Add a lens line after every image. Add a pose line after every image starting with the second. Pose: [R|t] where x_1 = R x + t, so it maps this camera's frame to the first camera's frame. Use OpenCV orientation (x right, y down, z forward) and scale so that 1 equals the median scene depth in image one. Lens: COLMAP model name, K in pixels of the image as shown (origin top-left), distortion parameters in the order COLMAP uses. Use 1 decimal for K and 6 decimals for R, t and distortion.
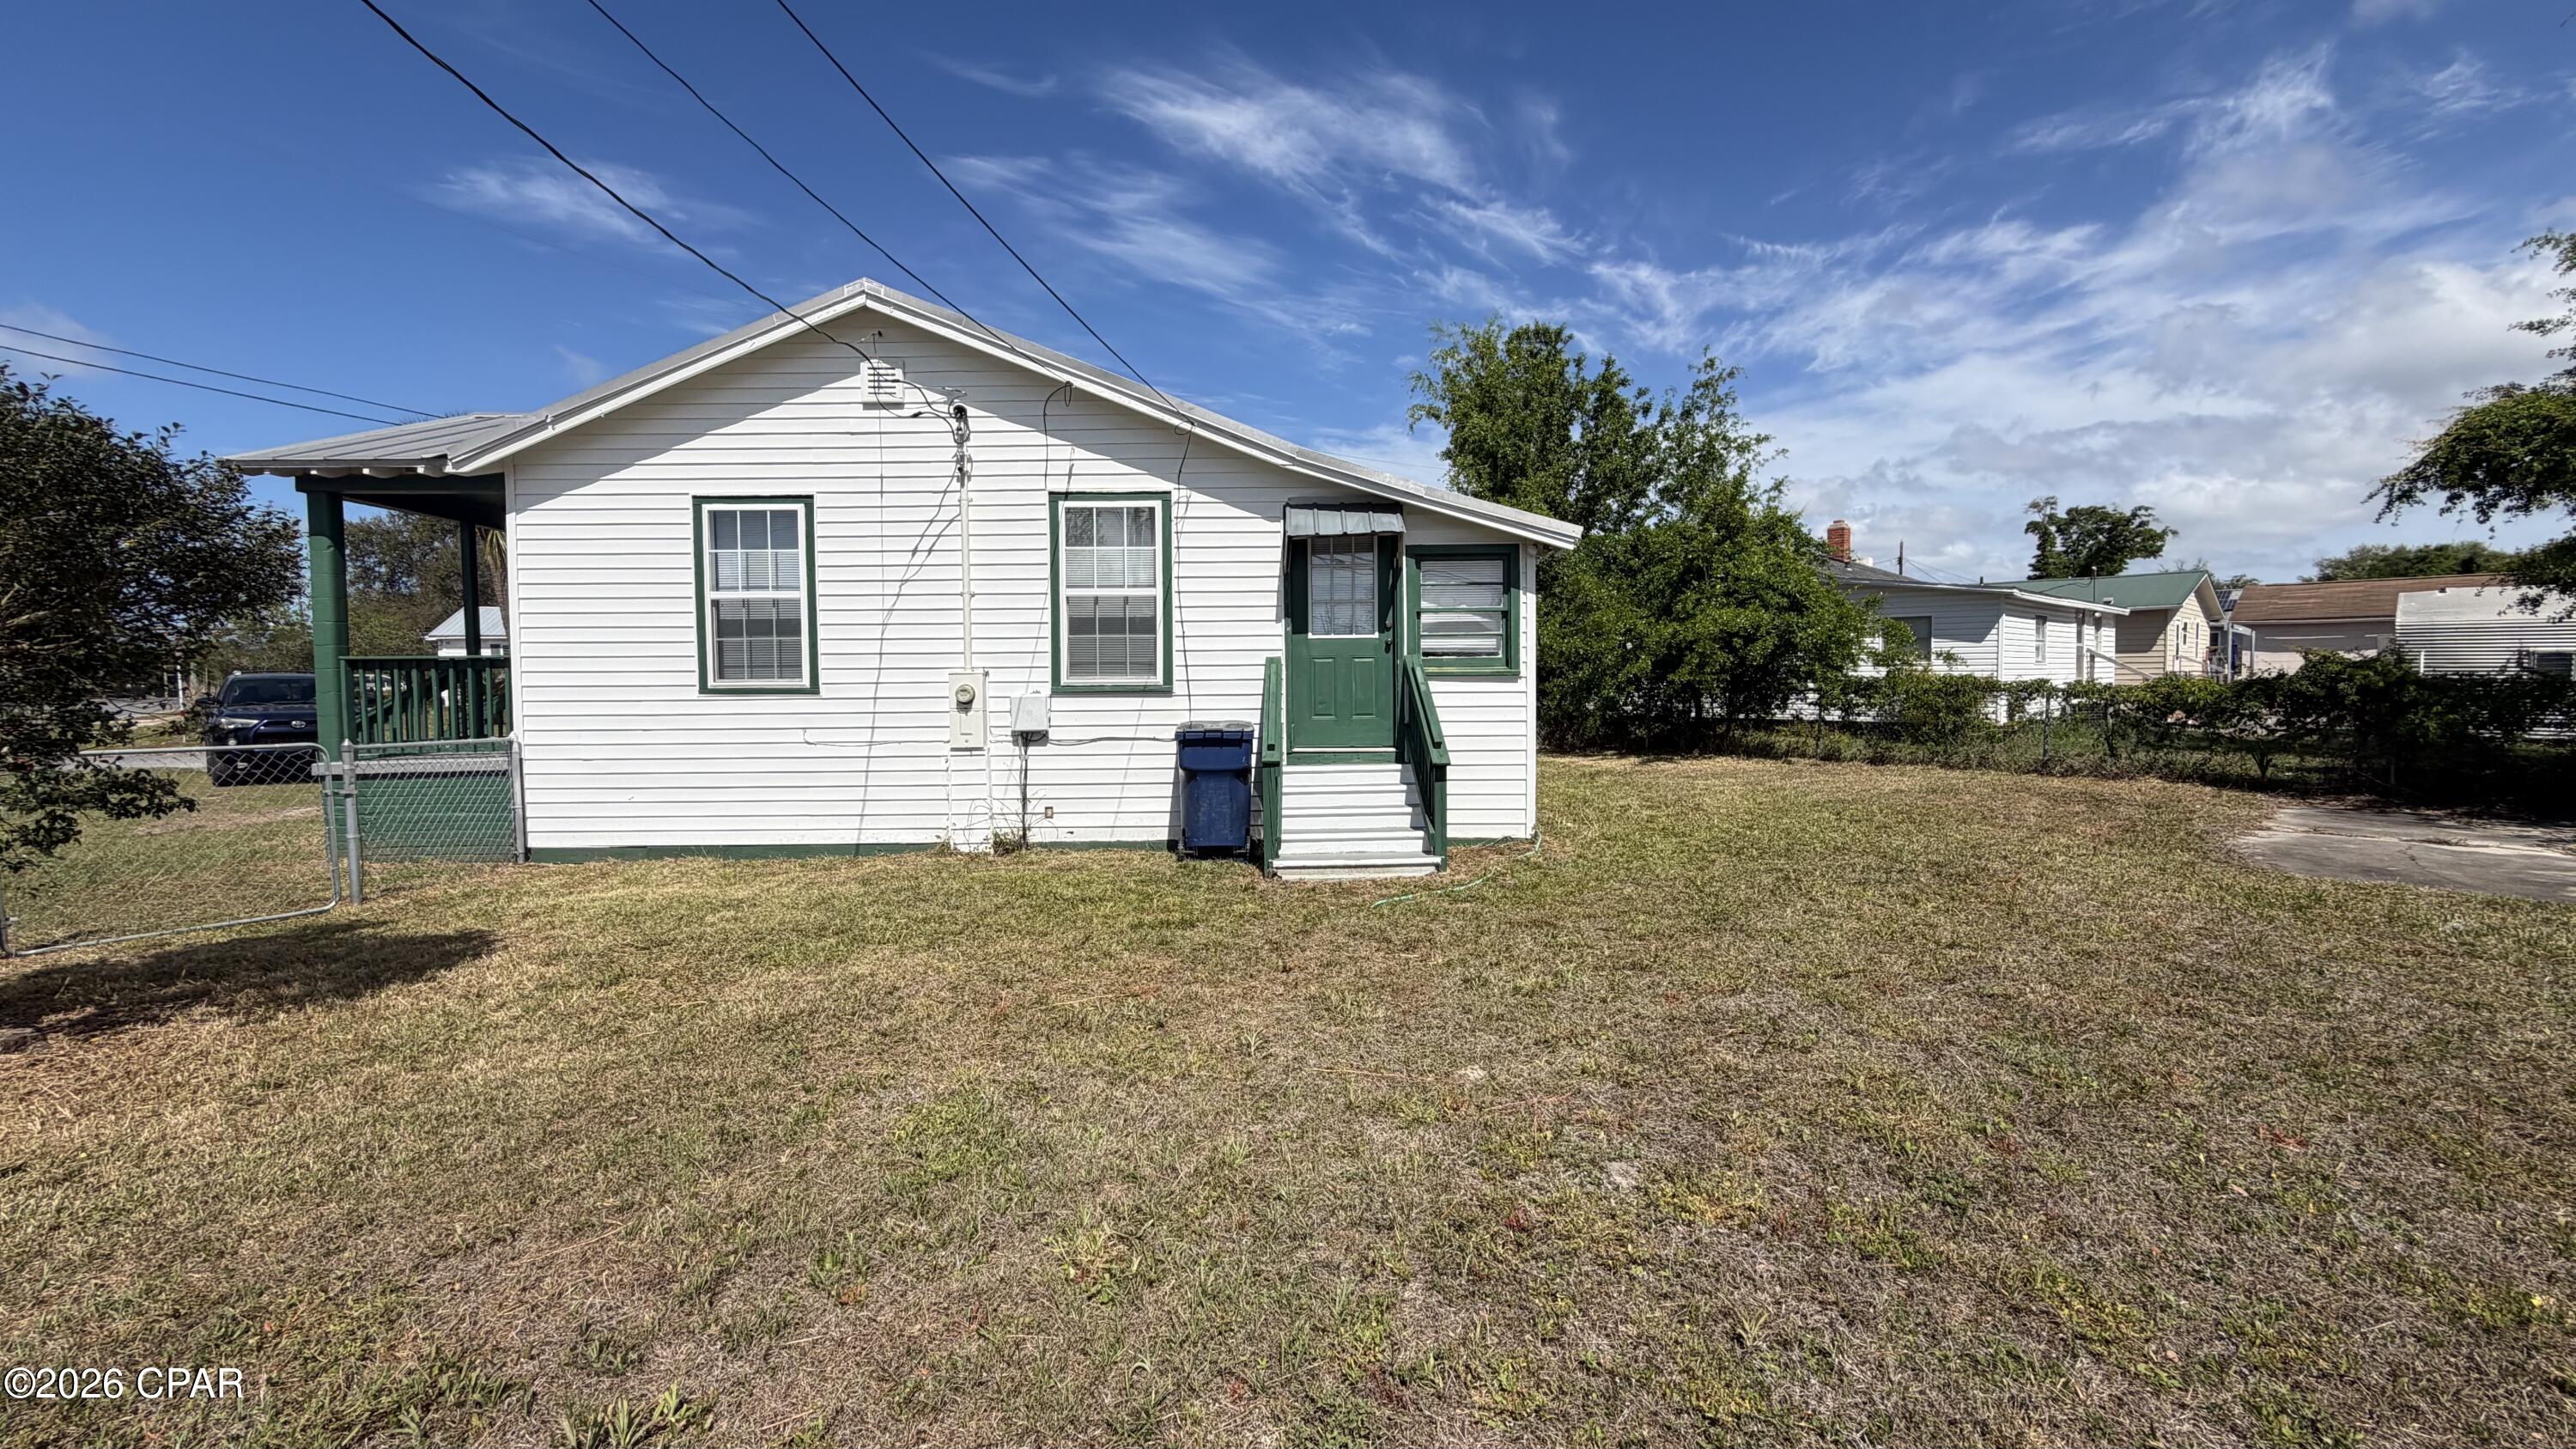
lens RADIAL K [[1034.3, 0, 1287.3], [0, 1034.3, 716.6], [0, 0, 1]] dist [-0.003843, 0.000157]
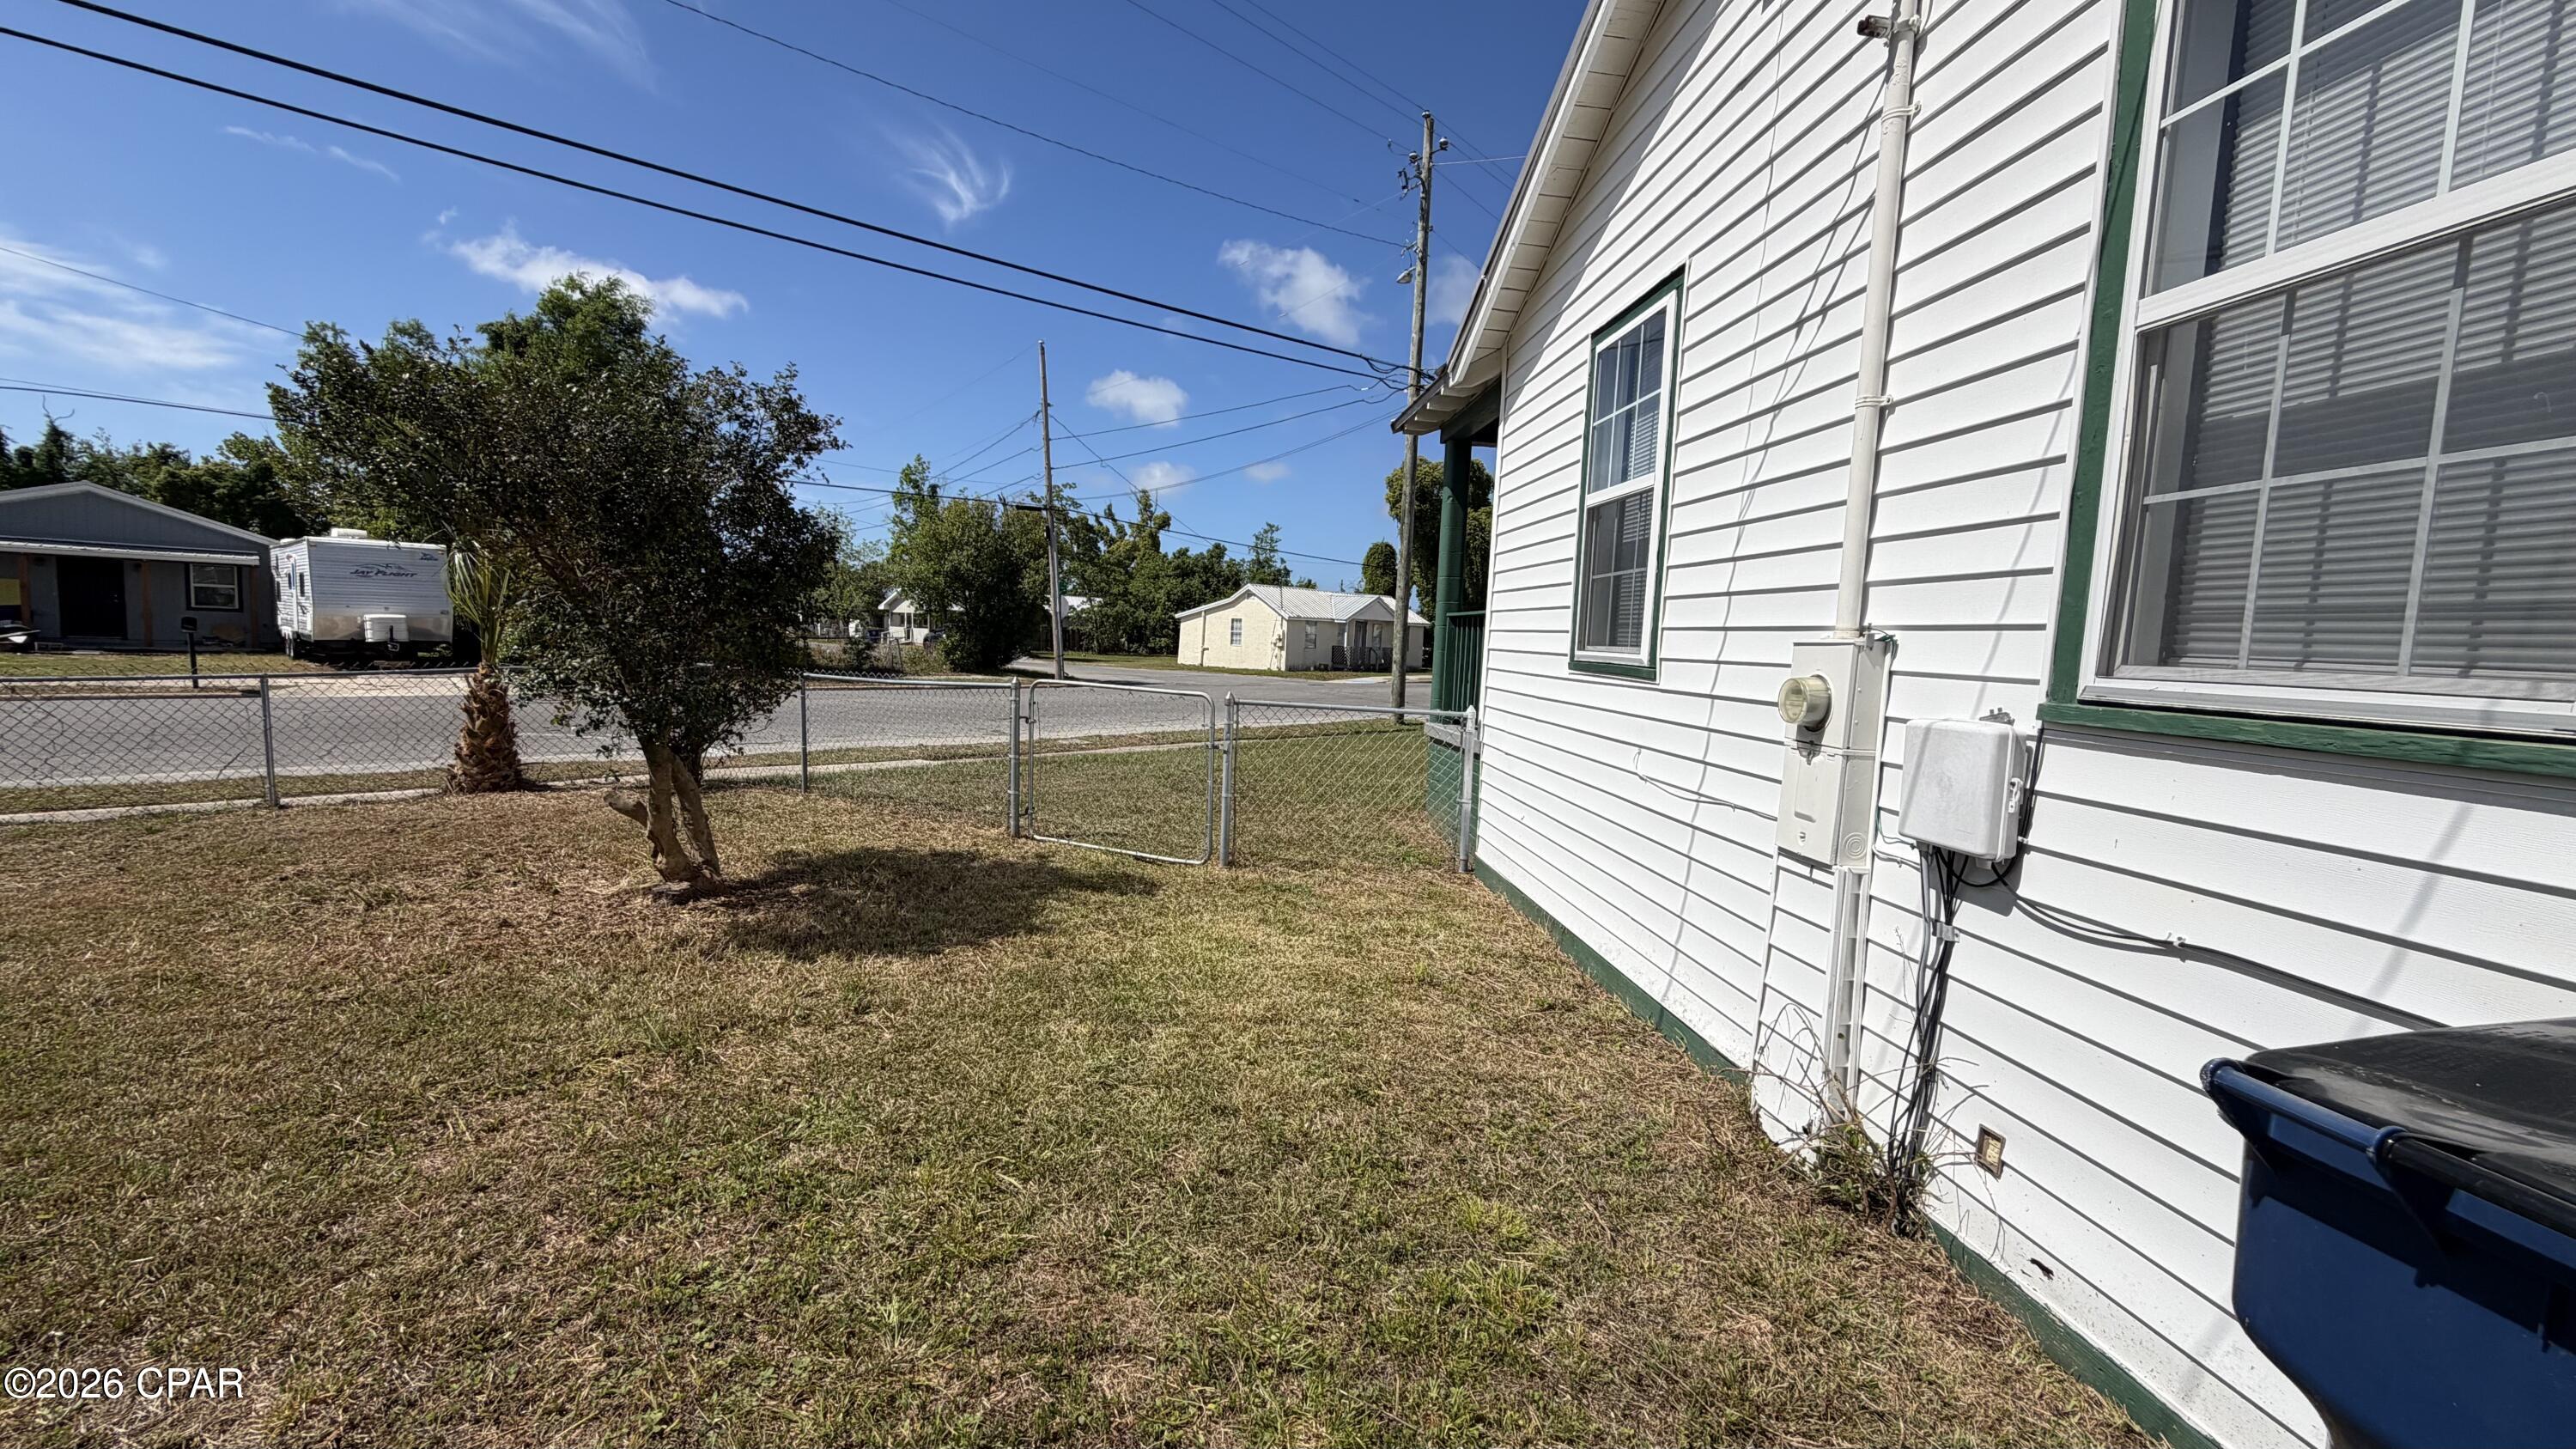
lens RADIAL K [[1034.3, 0, 1285.1], [0, 1034.3, 724.1], [0, 0, 1]] dist [-0.003843, 0.000157]
pose [[0.067860, 0.094664, -0.993194, 0.021002], [-0.092954, 0.991758, 0.088176, -0.028344], [0.993355, 0.086338, 0.076100, 0.787979]]
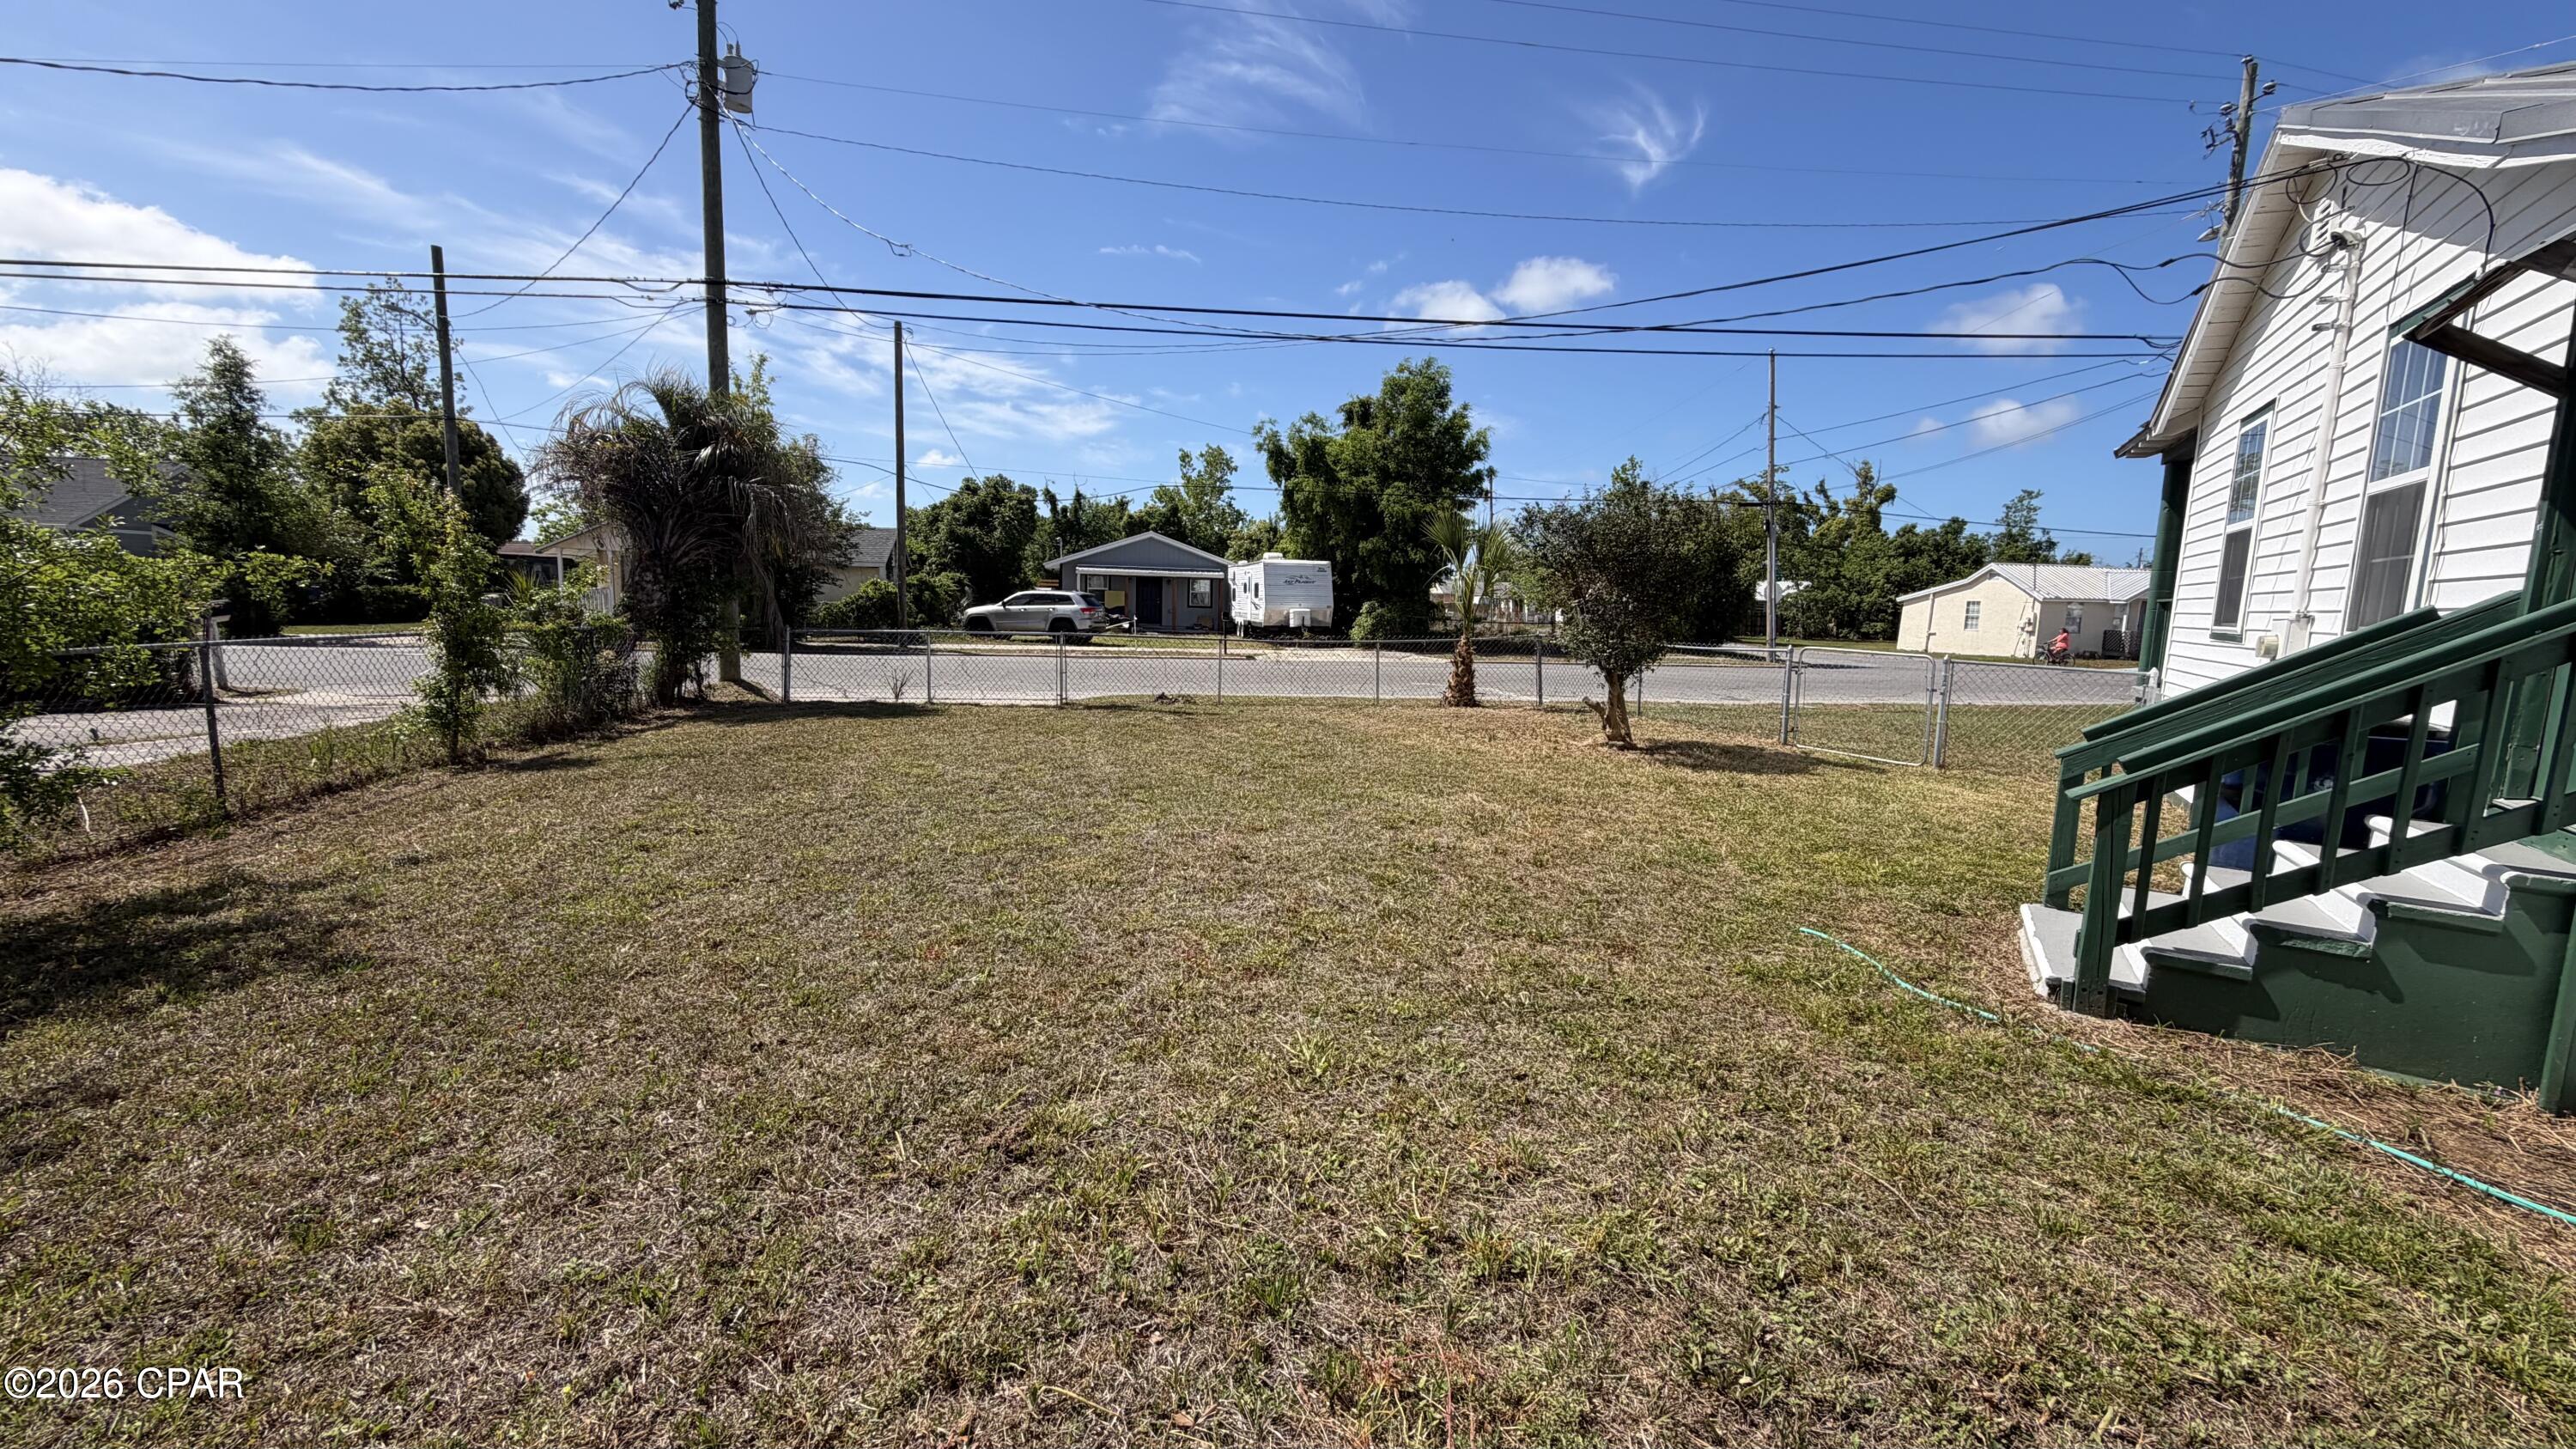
lens RADIAL K [[1034.3, 0, 1265.5], [0, 1034.3, 725.2], [0, 0, 1]] dist [-0.003843, 0.000157]
pose [[-0.548386, 0.094219, -0.830900, 0.660212], [-0.067086, 0.985473, 0.156023, -0.033501], [0.833530, 0.141303, -0.534099, 0.795557]]
